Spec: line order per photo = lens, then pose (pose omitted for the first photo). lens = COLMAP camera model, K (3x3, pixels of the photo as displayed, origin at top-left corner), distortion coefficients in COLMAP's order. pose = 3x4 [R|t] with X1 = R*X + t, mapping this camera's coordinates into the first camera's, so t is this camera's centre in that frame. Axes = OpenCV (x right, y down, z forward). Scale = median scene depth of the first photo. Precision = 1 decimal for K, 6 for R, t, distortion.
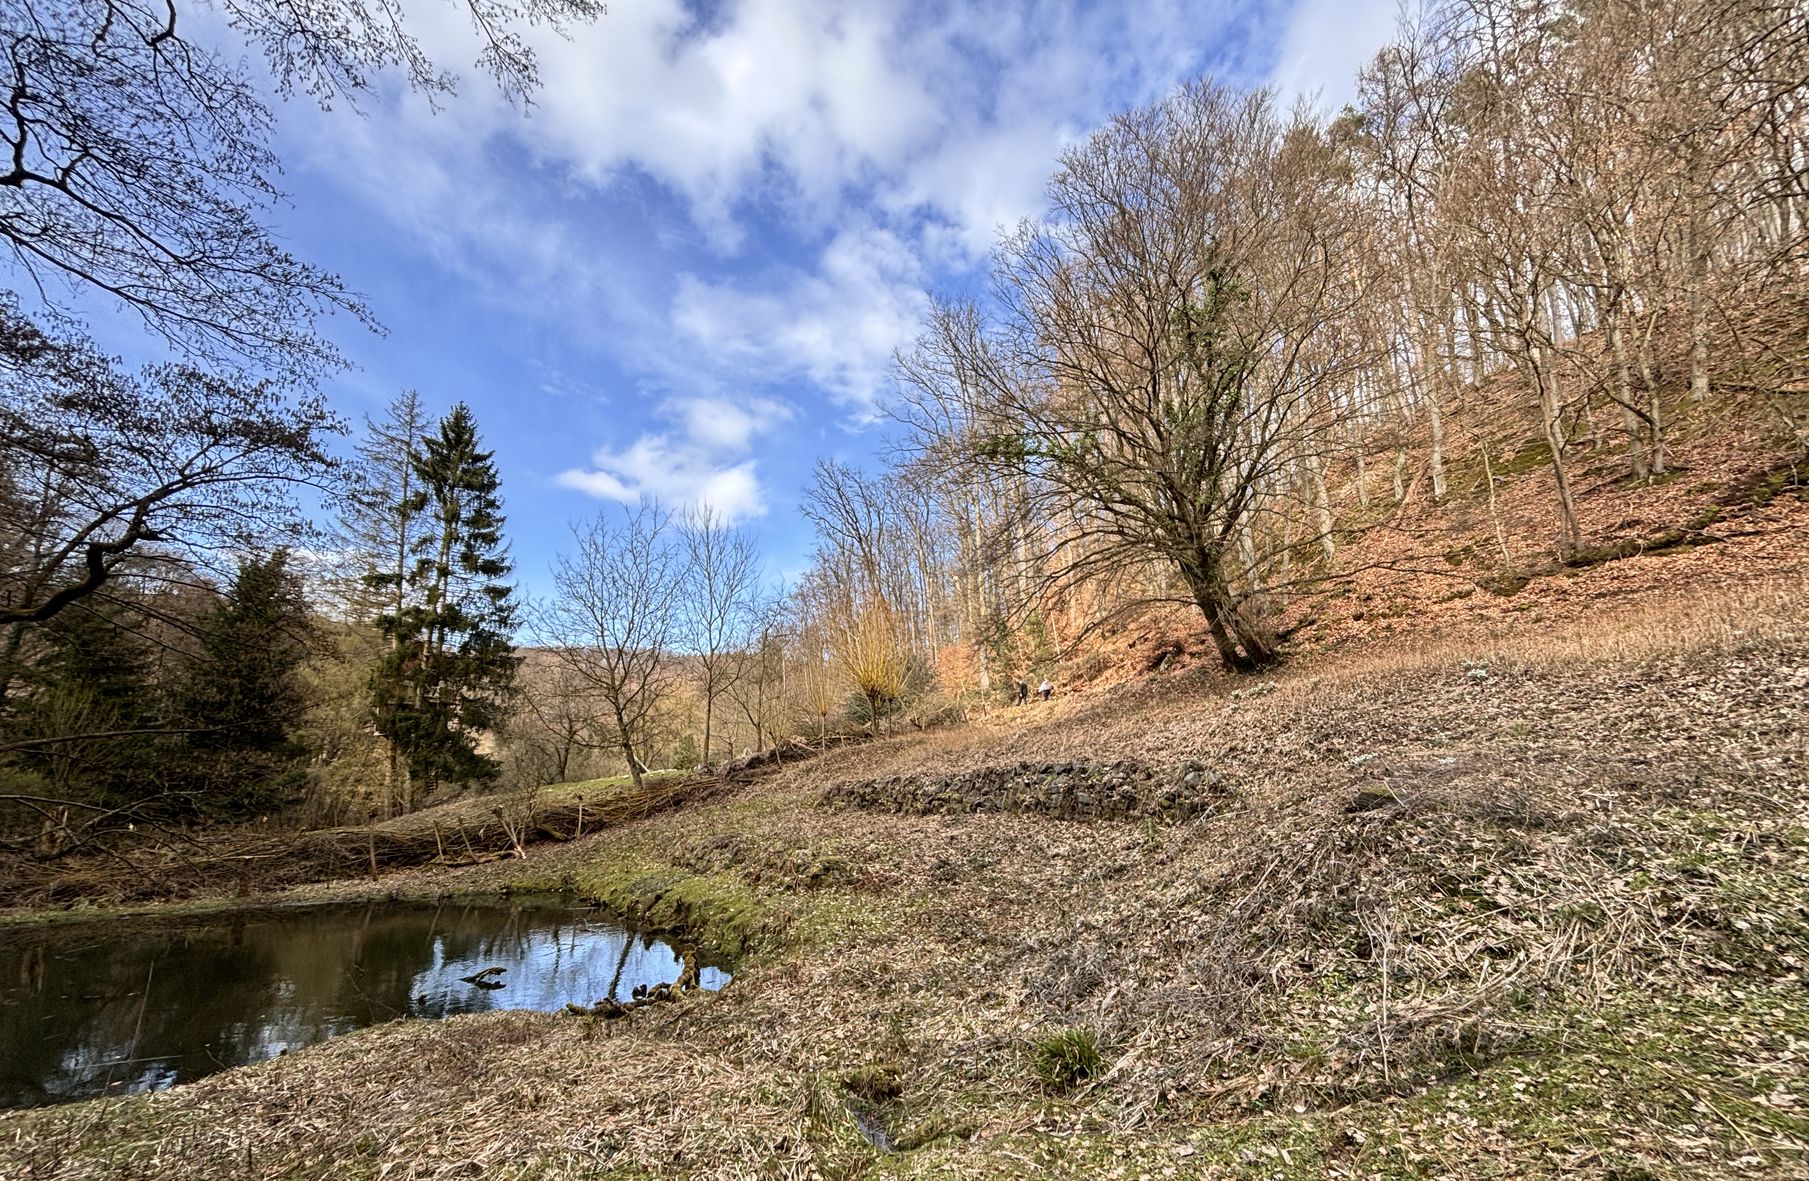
lens RADIAL K [[726.4, 0, 912.8], [0, 726.4, 680.6], [0, 0, 1]] dist [-0.000229, -0.022008]
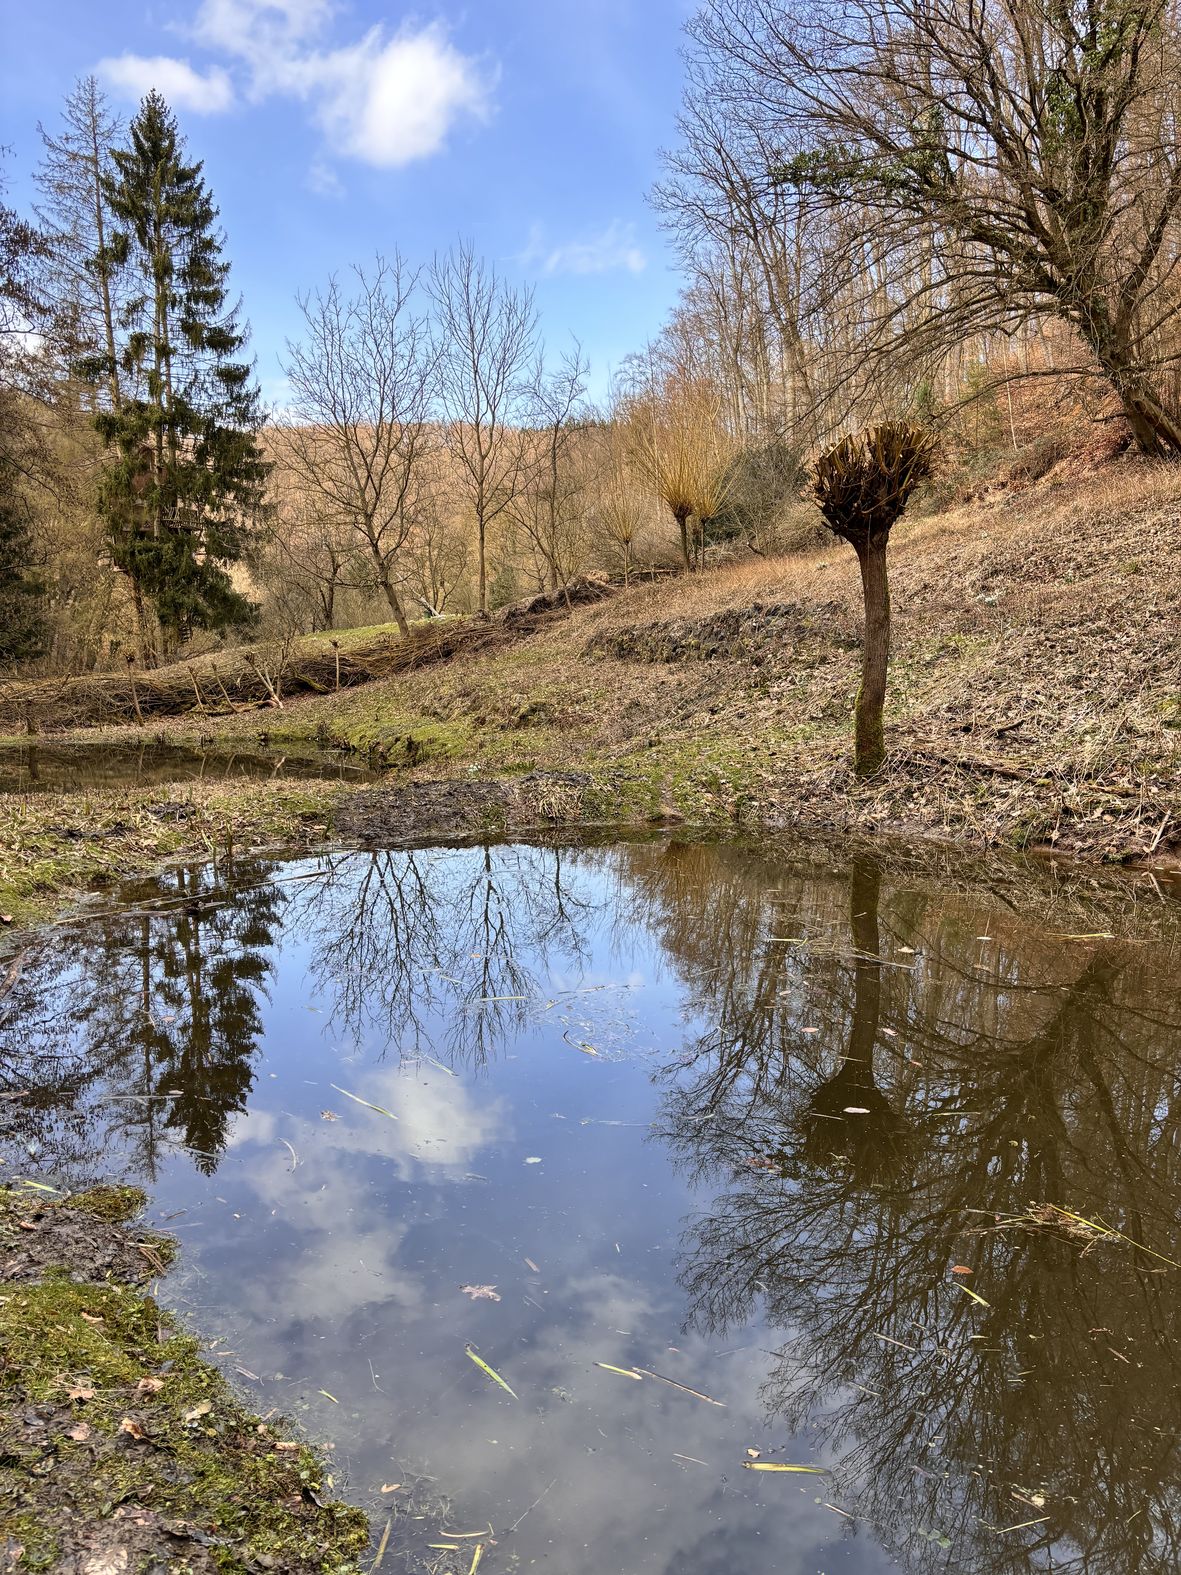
lens RADIAL K [[1183.3, 0, 584.4], [0, 1183.3, 790.2], [0, 0, 1]] dist [0.076541, -0.087361]
pose [[0.965448, 0.036961, -0.257963, 0.118569], [0.032988, 0.964594, 0.261669, -0.020600], [0.258501, -0.261137, 0.930046, -0.174747]]
